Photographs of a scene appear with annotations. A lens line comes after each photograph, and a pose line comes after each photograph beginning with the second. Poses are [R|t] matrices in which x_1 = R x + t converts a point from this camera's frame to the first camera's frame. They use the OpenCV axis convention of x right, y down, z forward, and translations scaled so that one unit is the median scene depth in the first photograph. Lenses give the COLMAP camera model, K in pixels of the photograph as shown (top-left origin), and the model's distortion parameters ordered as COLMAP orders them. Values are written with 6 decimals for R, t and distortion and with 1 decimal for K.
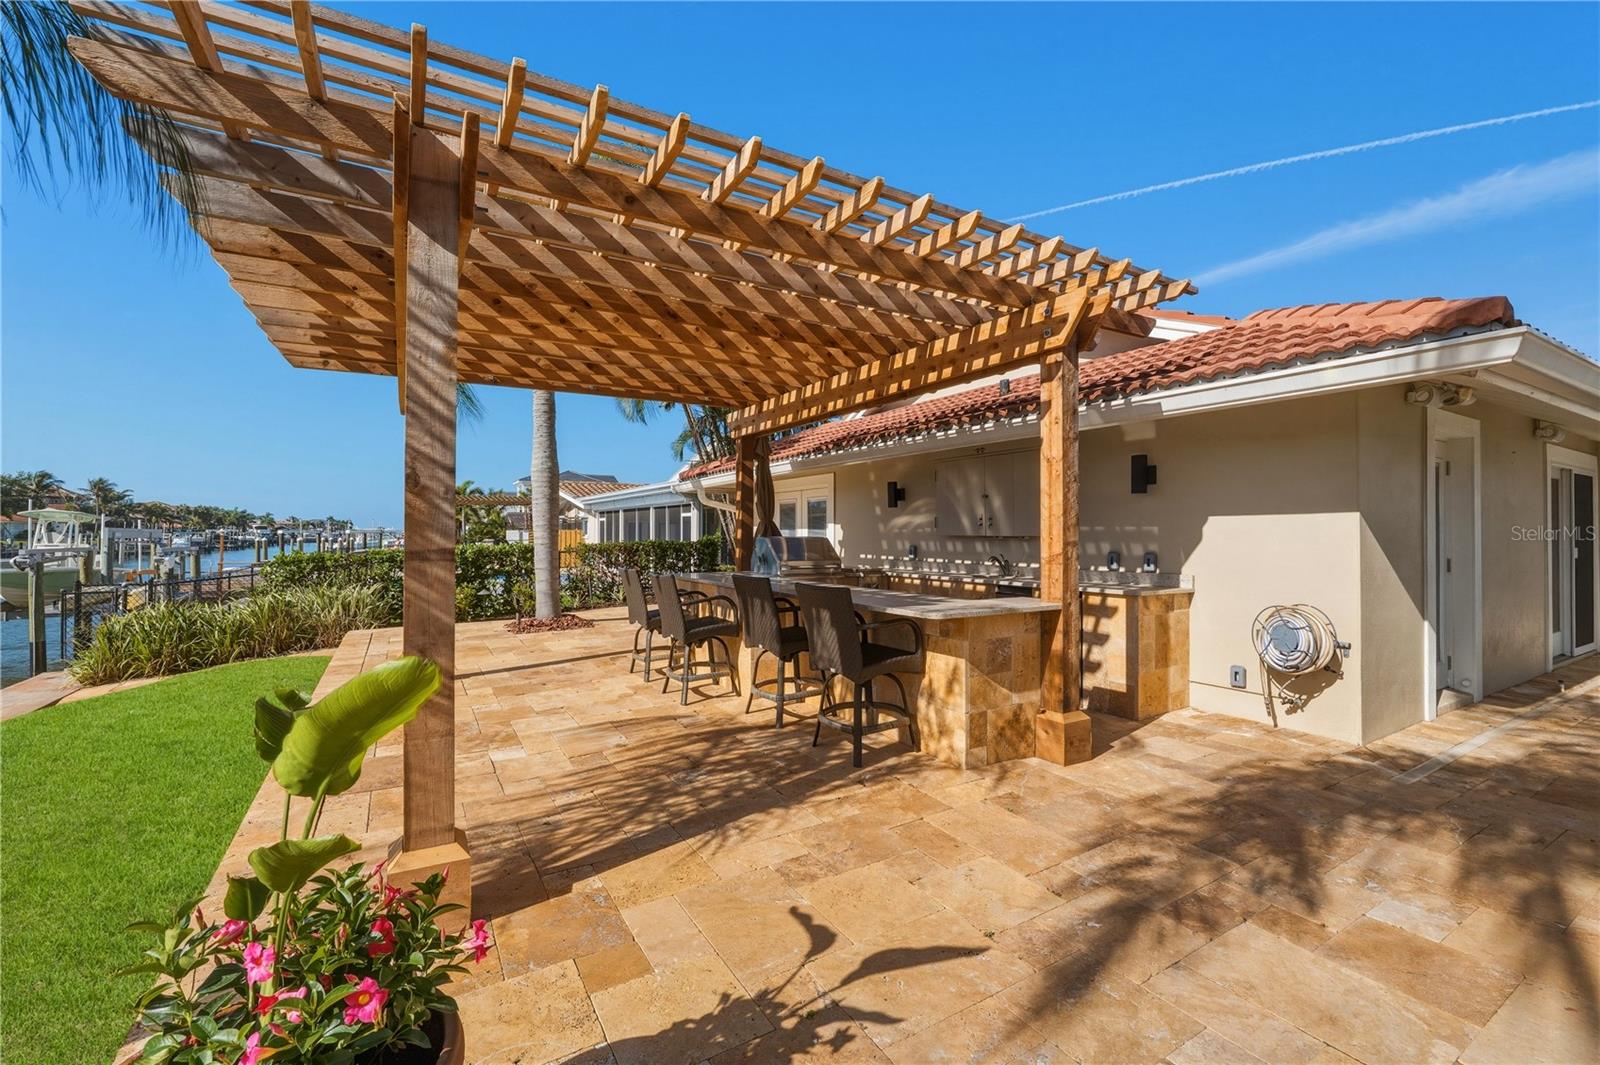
lens RADIAL K [[661.8, 0, 796.6], [0, 661.8, 533.6], [0, 0, 1]] dist [-0.002717, -0.000166]
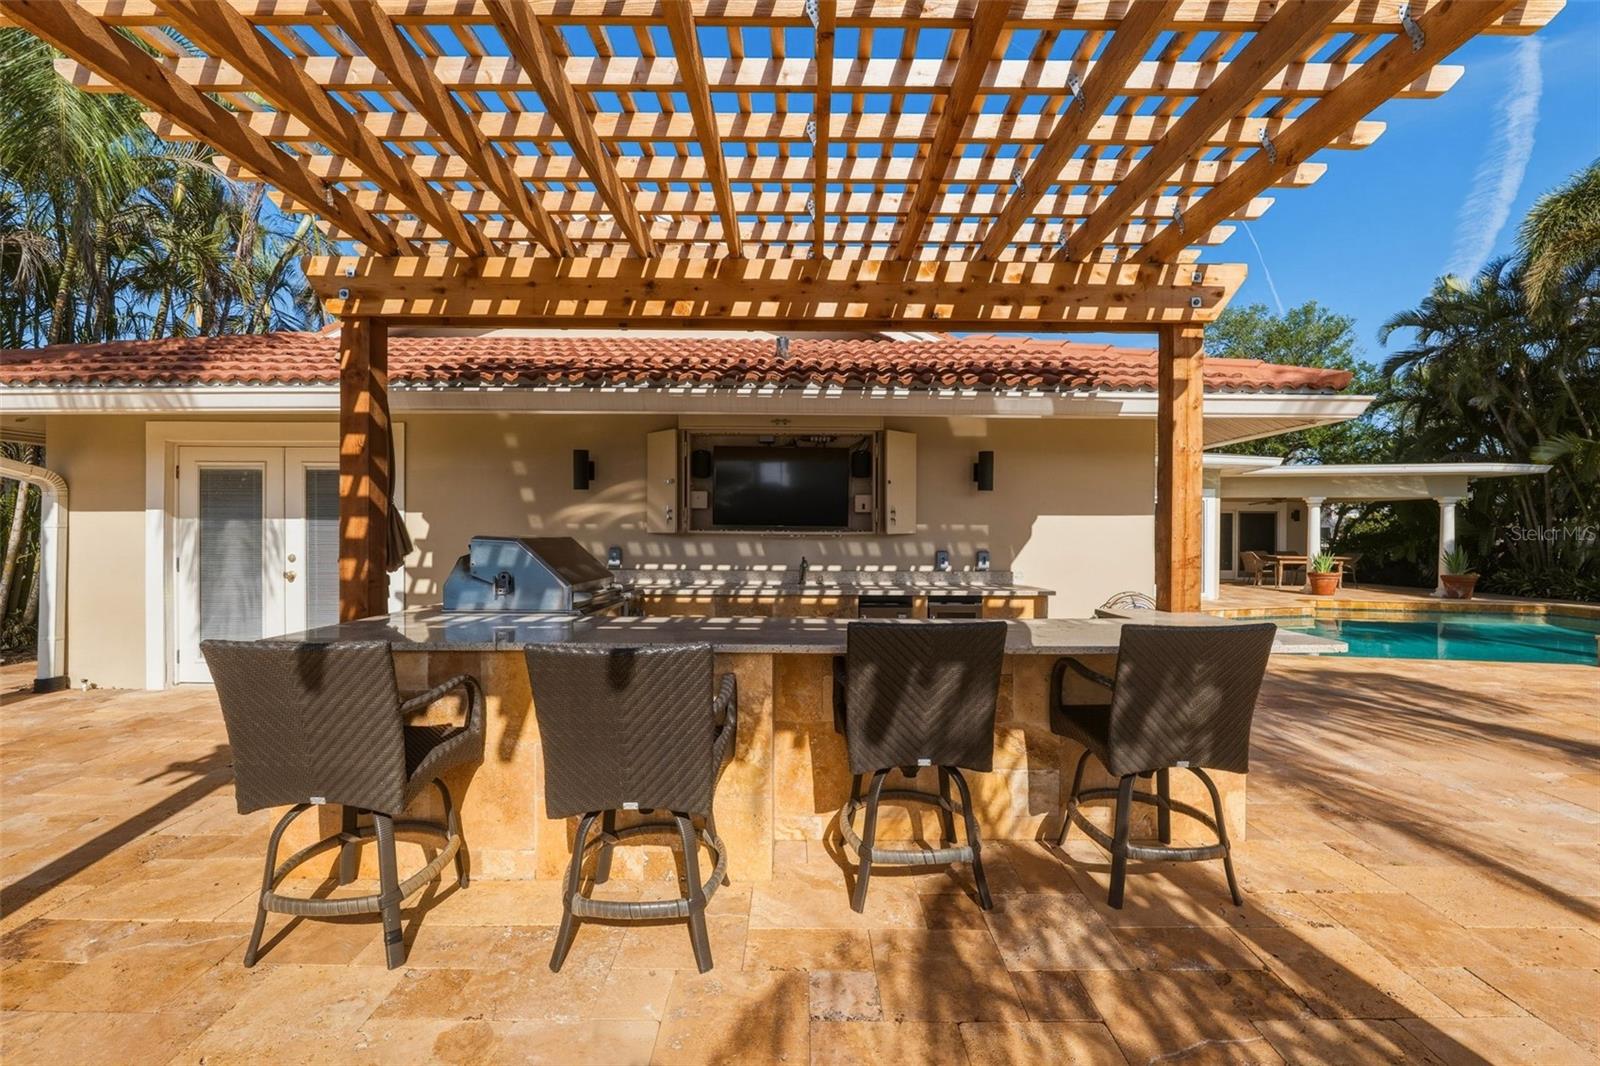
lens RADIAL K [[661.8, 0, 798.3], [0, 661.8, 527.3], [0, 0, 1]] dist [-0.002717, -0.000166]
pose [[0.514417, 0.010445, 0.857477, -0.498647], [-0.005919, 0.999945, -0.008630, 0.003389], [-0.857520, -0.000636, 0.514451, 0.788518]]
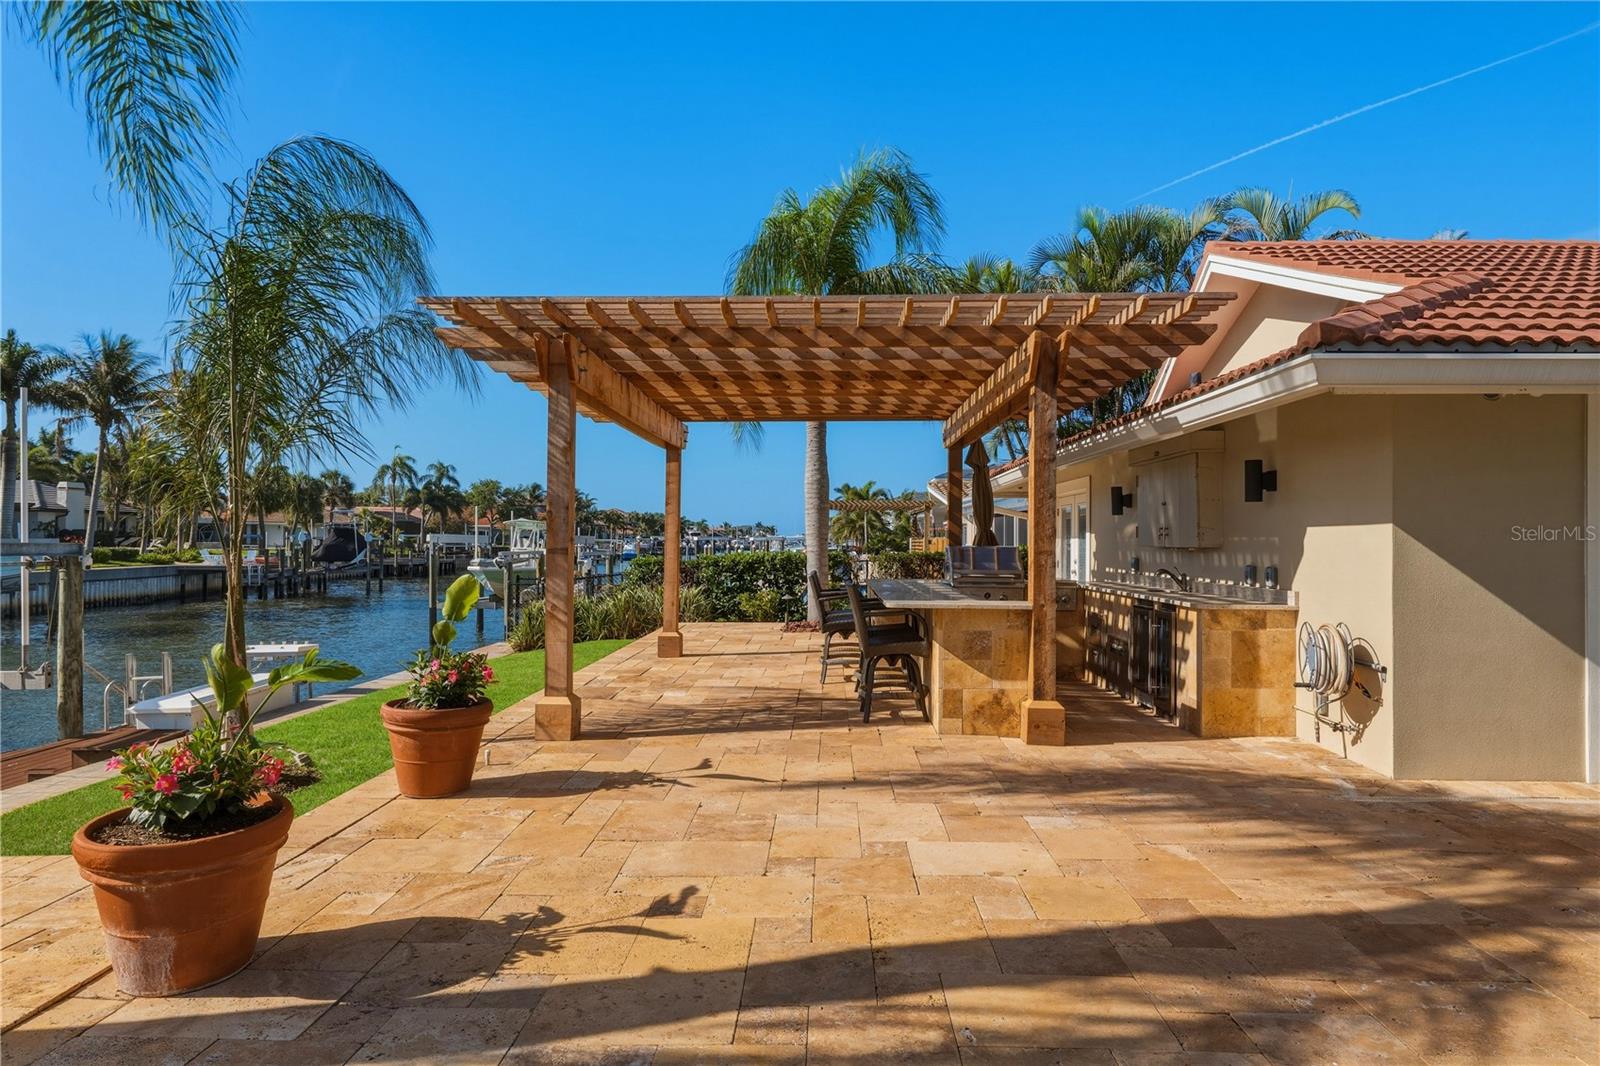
lens RADIAL K [[869.6, 0, 805.9], [0, 869.6, 538.3], [0, 0, 1]] dist [0.002586, -0.000090]
pose [[0.851107, 0.004619, -0.524973, 0.671320], [-0.007658, 0.999964, -0.003617, -0.000720], [0.524937, 0.007099, 0.851111, -0.385722]]
